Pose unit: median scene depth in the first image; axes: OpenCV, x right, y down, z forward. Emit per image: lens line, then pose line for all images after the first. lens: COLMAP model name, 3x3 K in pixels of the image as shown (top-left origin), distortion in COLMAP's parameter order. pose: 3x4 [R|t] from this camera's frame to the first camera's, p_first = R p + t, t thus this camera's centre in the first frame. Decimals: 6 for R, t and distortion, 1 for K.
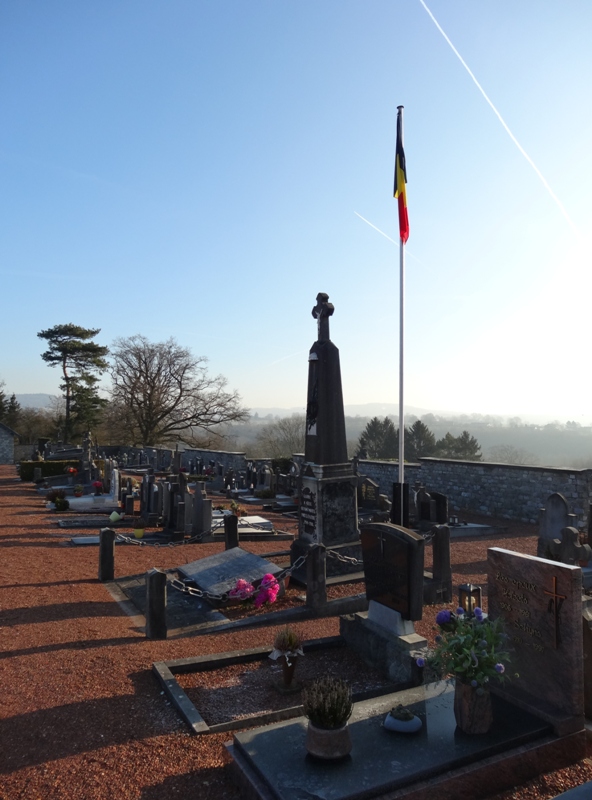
lens RADIAL K [[607.8, 0, 296.0], [0, 607.8, 400.0], [0, 0, 1]] dist [0.037804, -0.001200]
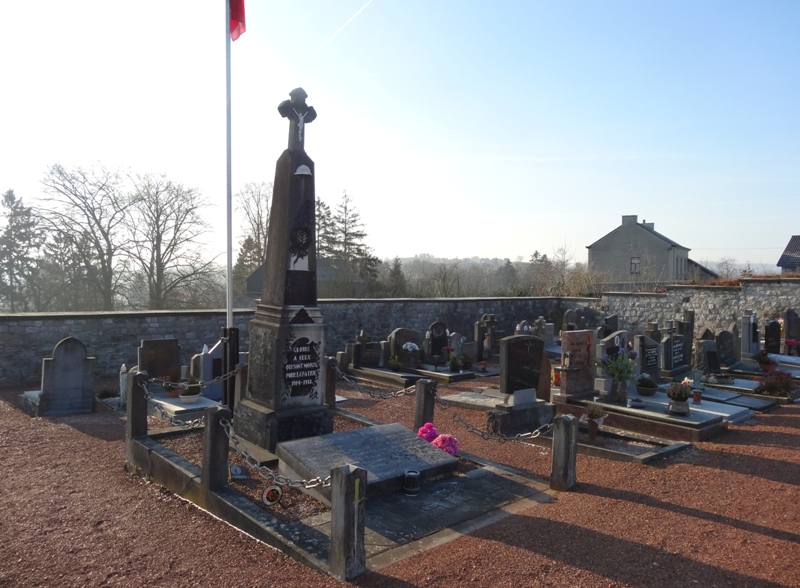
lens RADIAL K [[607.8, 0, 400.0], [0, 607.8, 294.0], [0, 0, 1]] dist [0.037804, -0.001200]
pose [[-0.251374, -0.023842, 0.967596, -0.089930], [-0.064263, 0.997902, 0.007894, 0.008757], [-0.965754, -0.060197, -0.252379, 0.127272]]
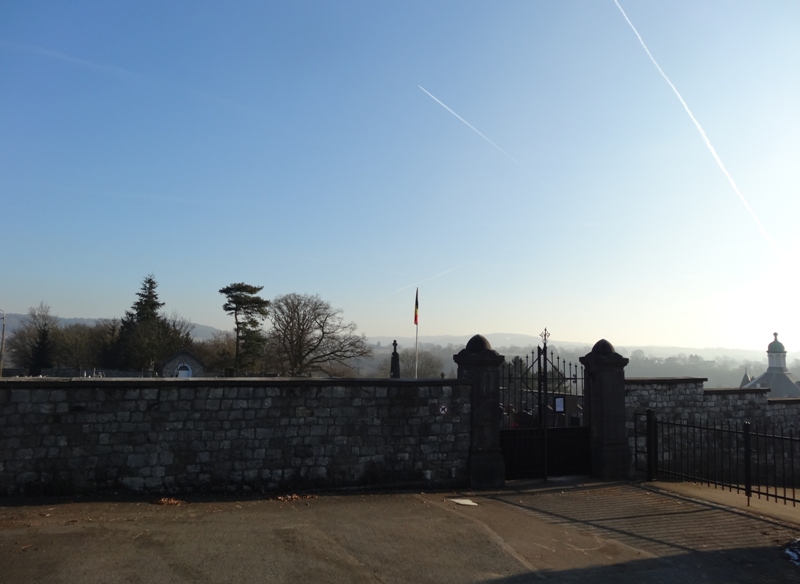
lens RADIAL K [[634.3, 0, 400.0], [0, 634.3, 292.0], [0, 0, 1]] dist [0.000204, -0.000230]
pose [[0.999401, 0.011306, -0.032715, 0.025269], [-0.013099, 0.998395, -0.055098, -0.031848], [0.032040, 0.055493, 0.997945, -0.390905]]
